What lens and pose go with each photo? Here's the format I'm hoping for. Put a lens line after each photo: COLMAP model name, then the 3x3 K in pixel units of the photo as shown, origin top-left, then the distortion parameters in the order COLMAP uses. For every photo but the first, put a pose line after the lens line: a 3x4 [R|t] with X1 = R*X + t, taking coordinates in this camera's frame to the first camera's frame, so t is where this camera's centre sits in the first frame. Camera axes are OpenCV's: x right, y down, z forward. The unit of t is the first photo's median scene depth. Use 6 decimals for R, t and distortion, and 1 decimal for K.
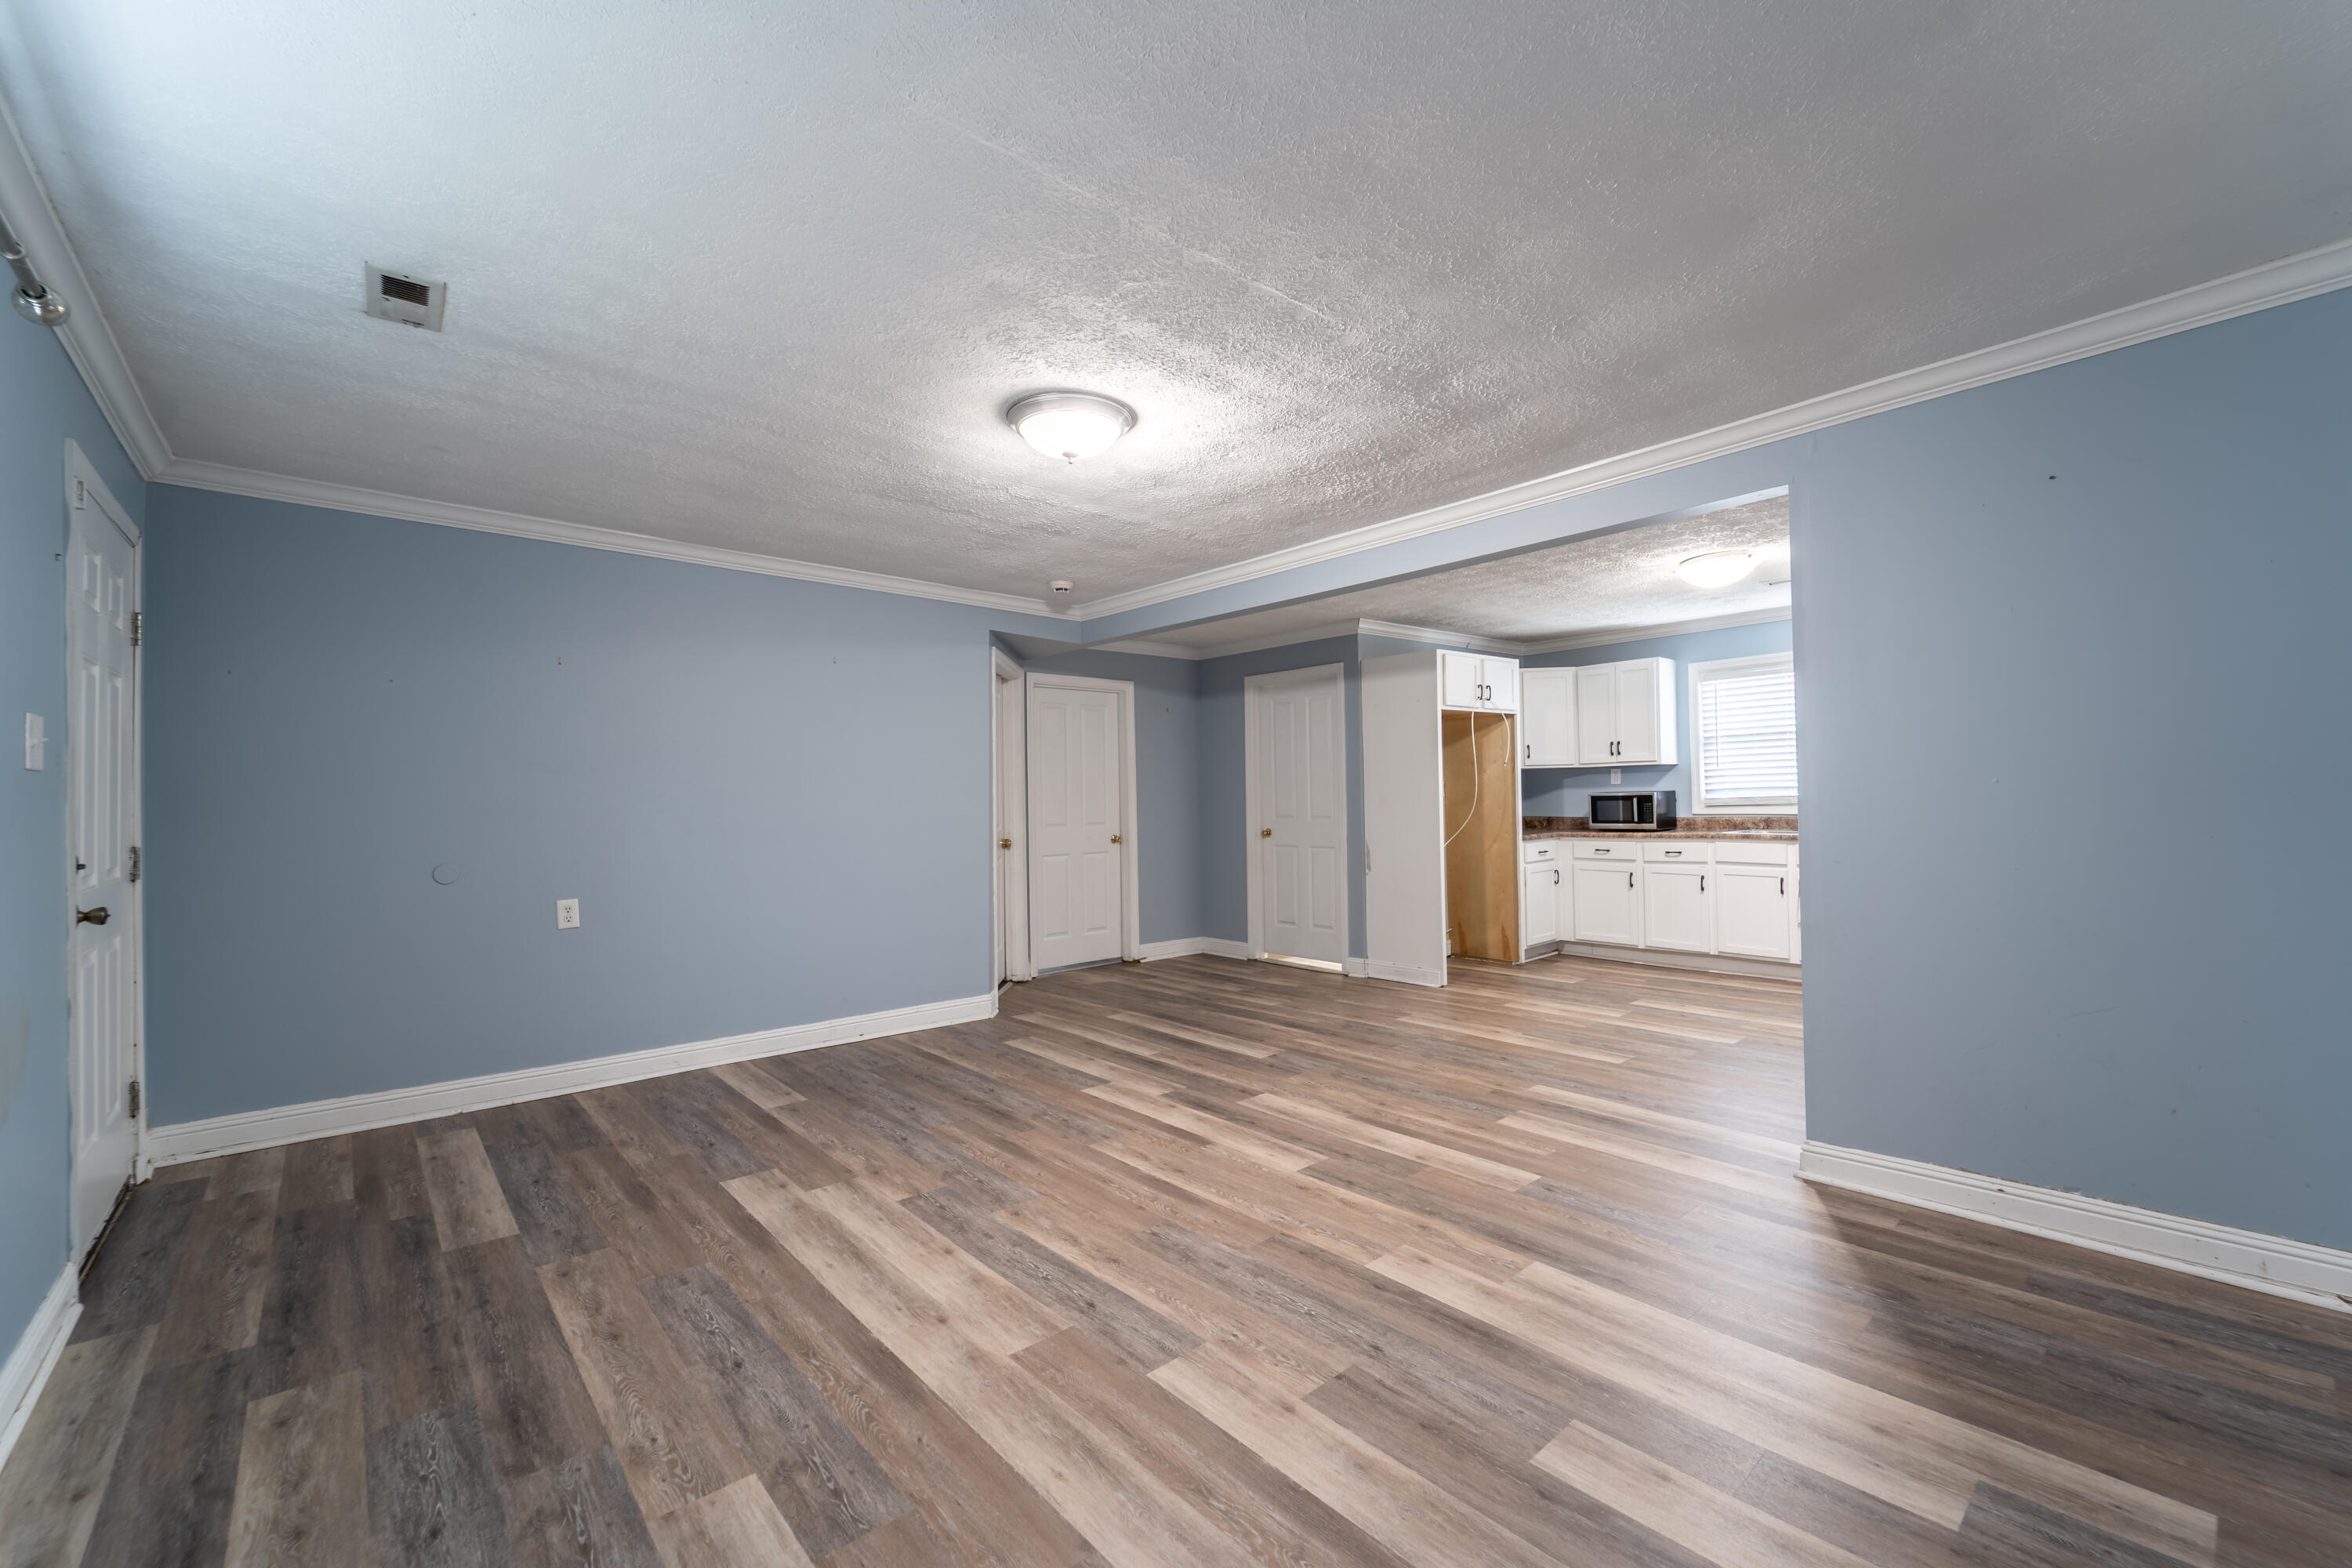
lens RADIAL K [[952.6, 0, 1183.8], [0, 952.6, 787.7], [0, 0, 1]] dist [0.003524, -0.002955]
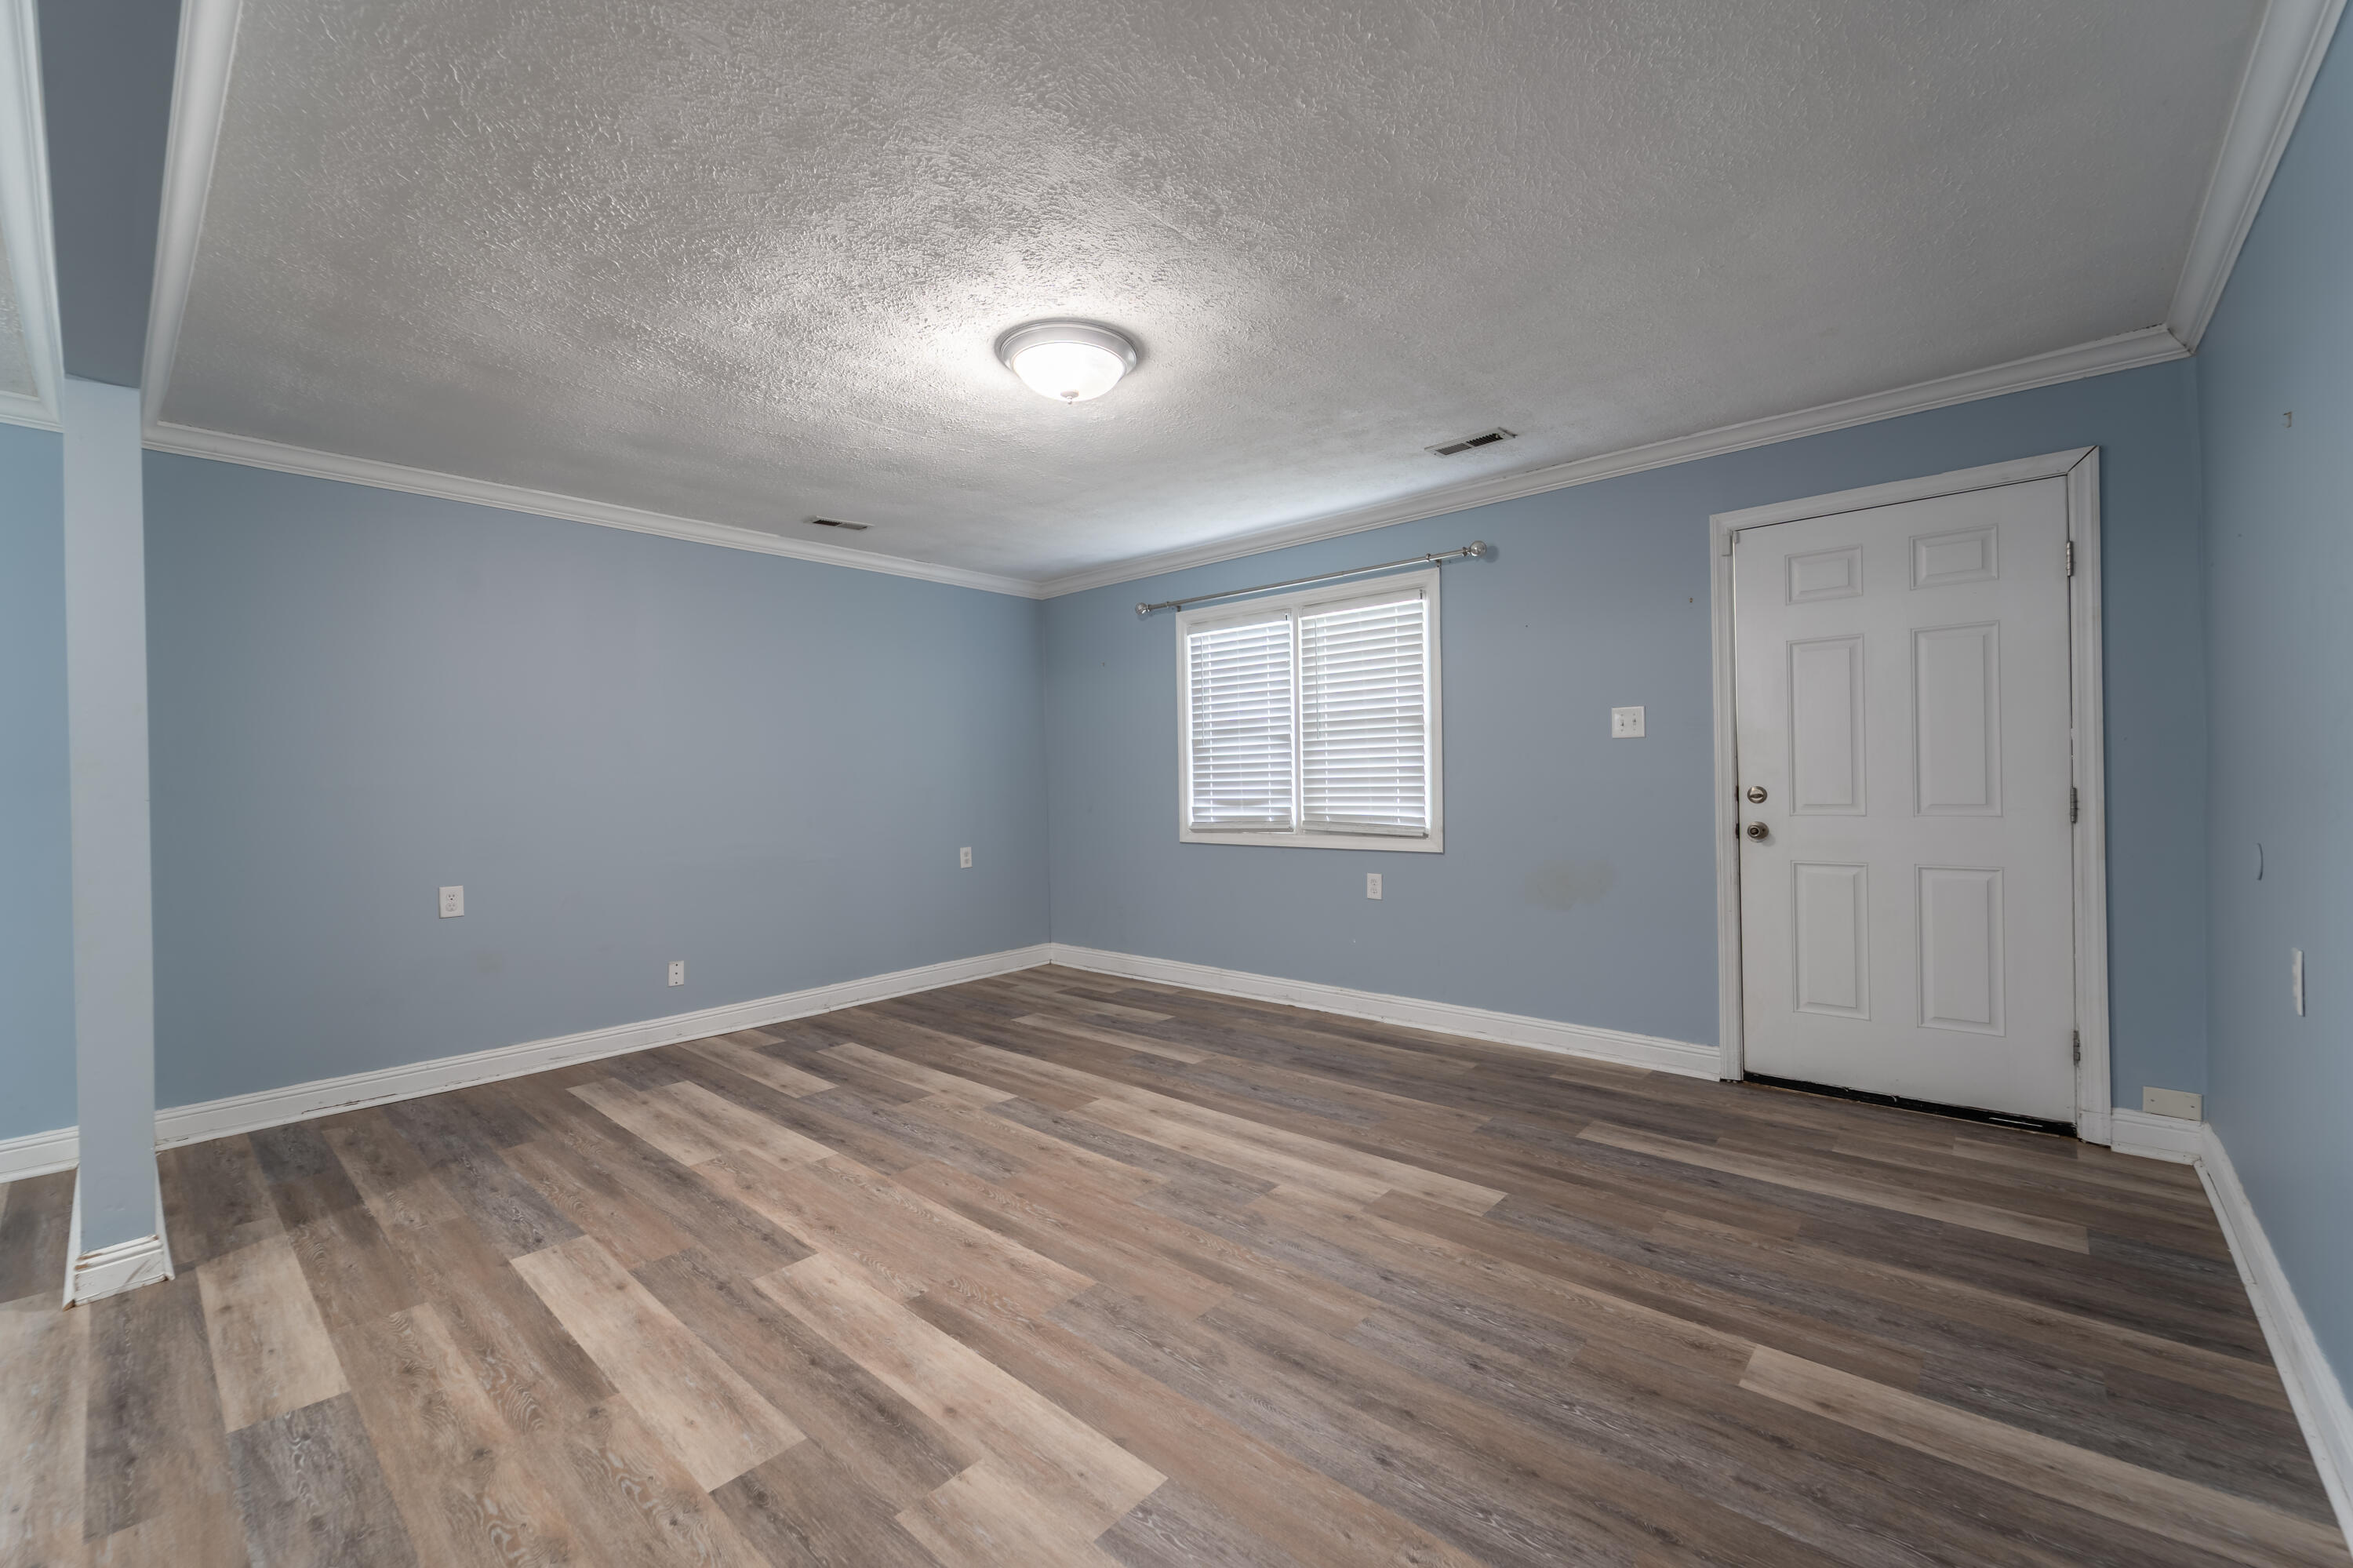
lens RADIAL K [[949.8, 0, 1181.1], [0, 949.8, 784.4], [0, 0, 1]] dist [0.003415, -0.003048]
pose [[-0.992615, 0.033574, -0.116572, -0.094388], [0.033918, 0.999424, -0.000975, 0.028141], [0.116472, -0.004922, -0.993182, 1.717856]]
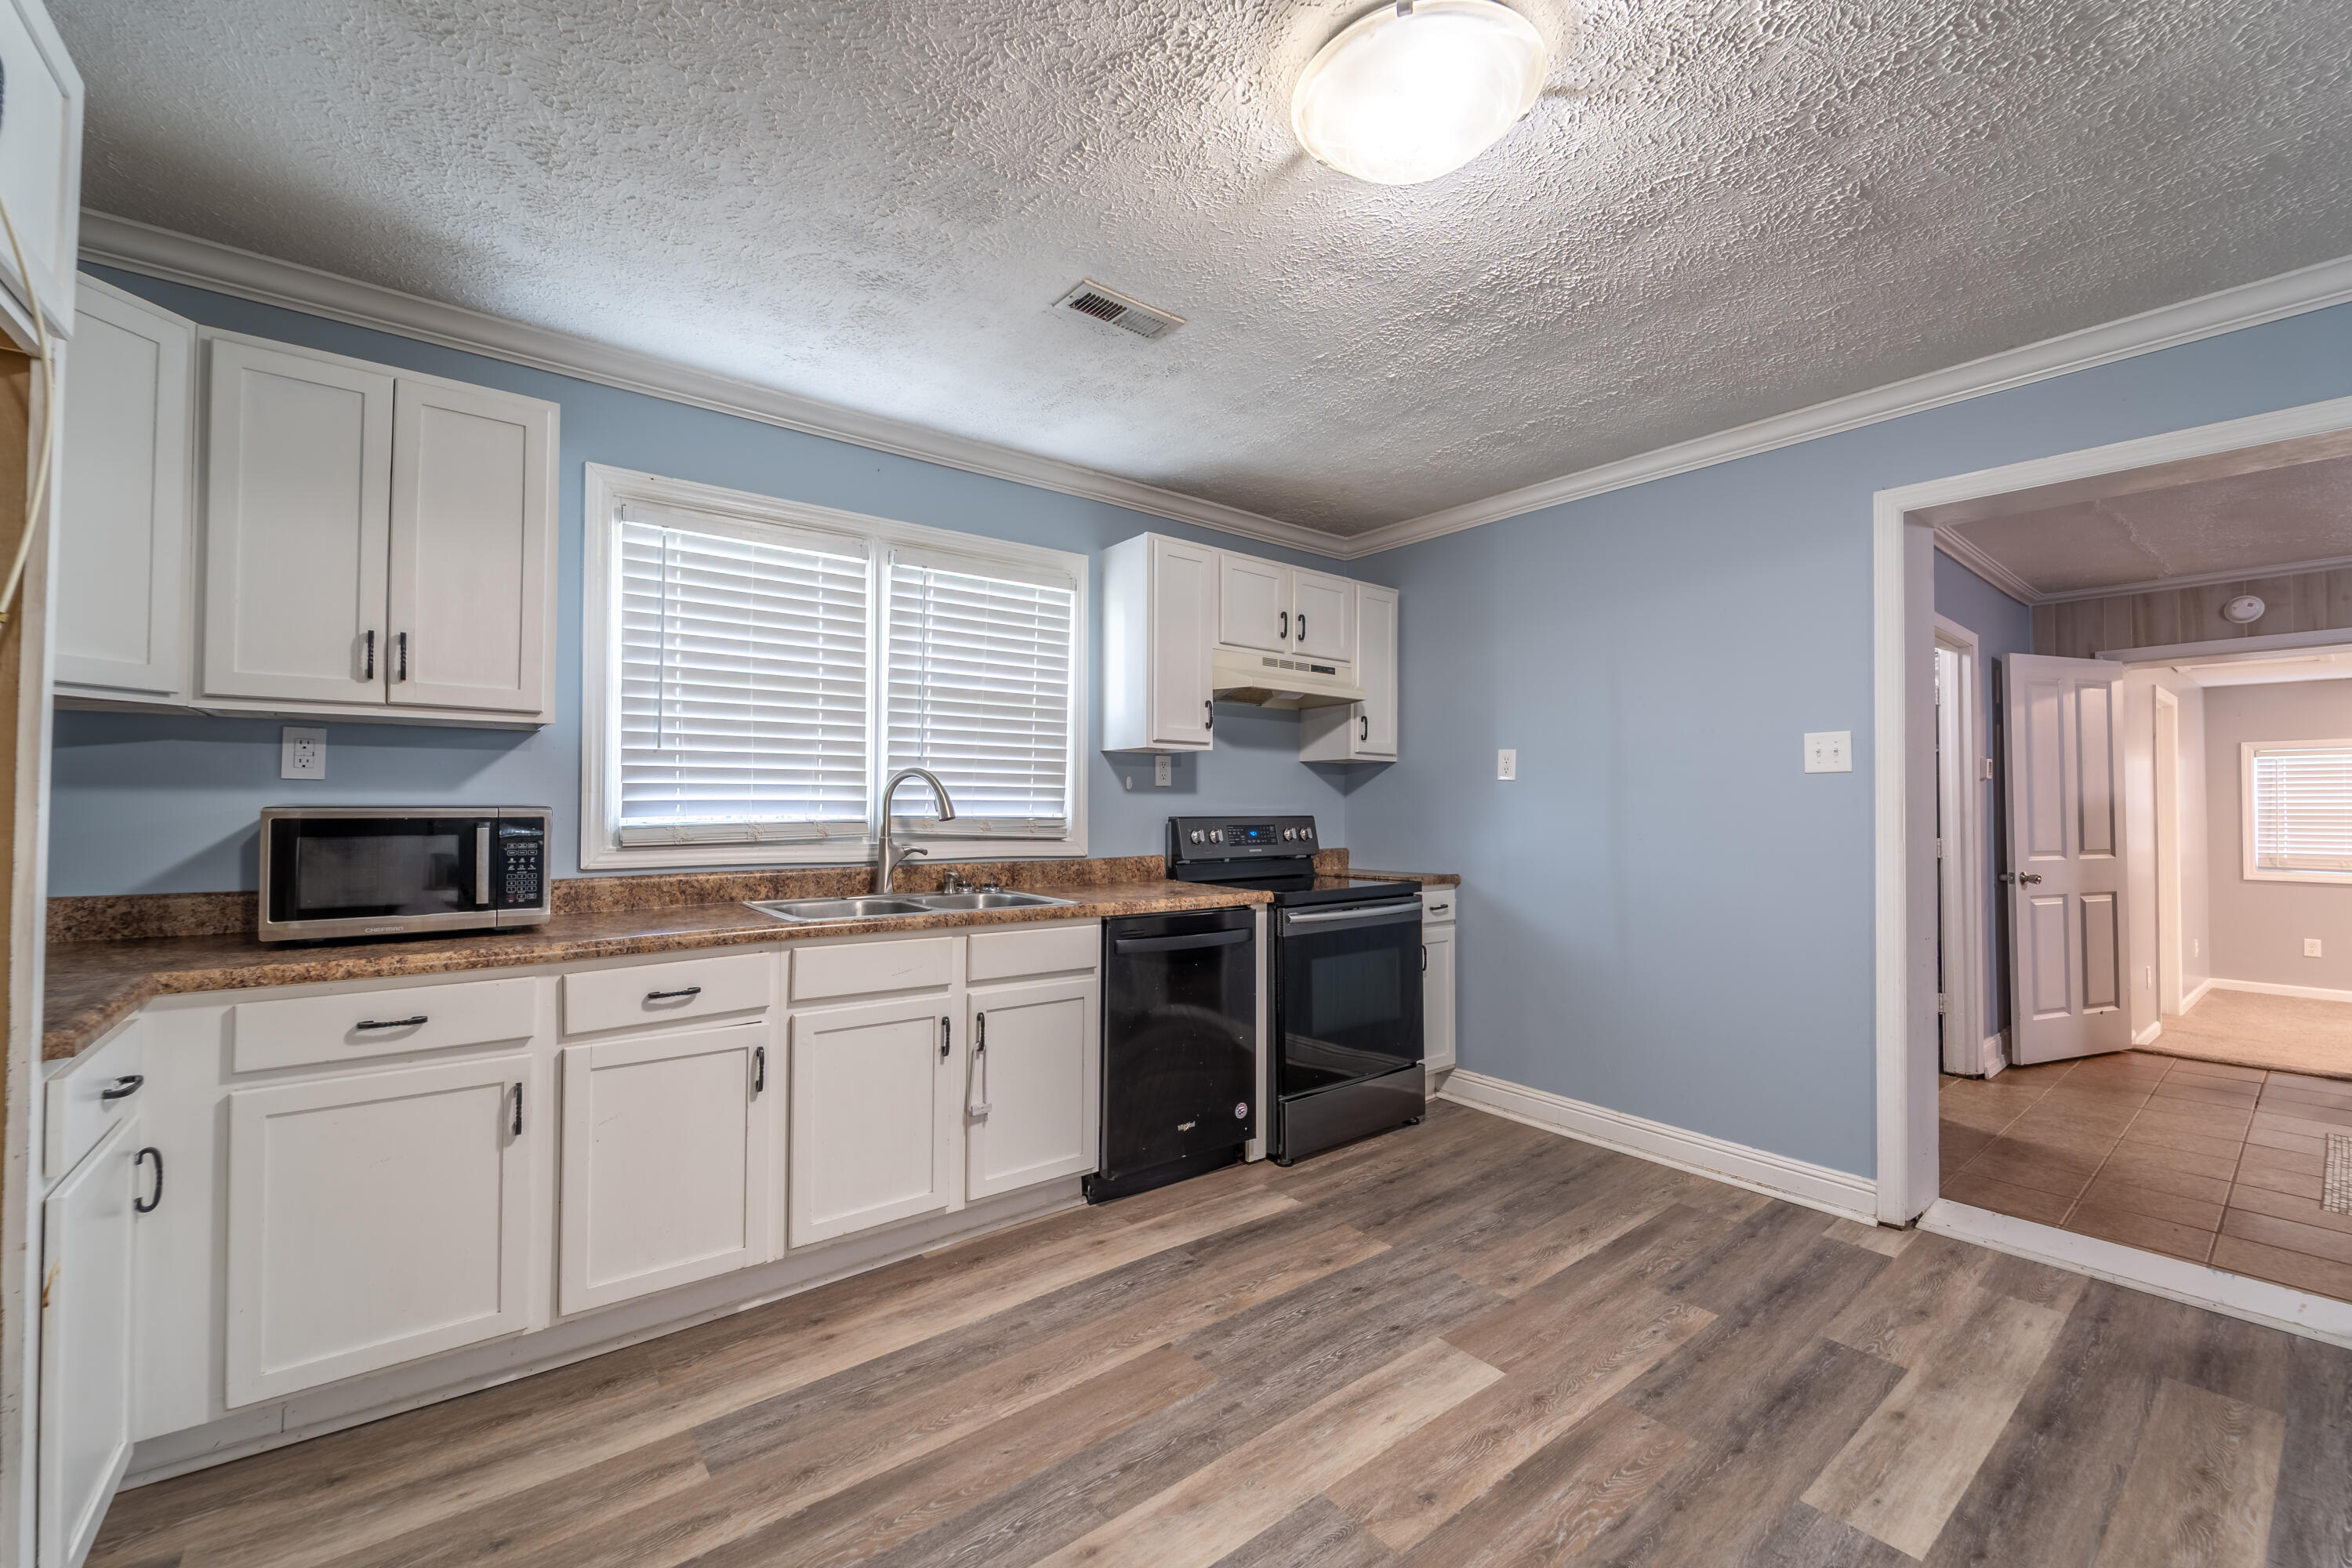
lens RADIAL K [[952.6, 0, 1183.8], [0, 952.6, 787.7], [0, 0, 1]] dist [0.003524, -0.002955]
pose [[0.047921, 0.037922, 0.998131, 0.371615], [-0.015466, 0.999187, -0.037220, 0.012941], [-0.998731, -0.013653, 0.048469, 1.571635]]
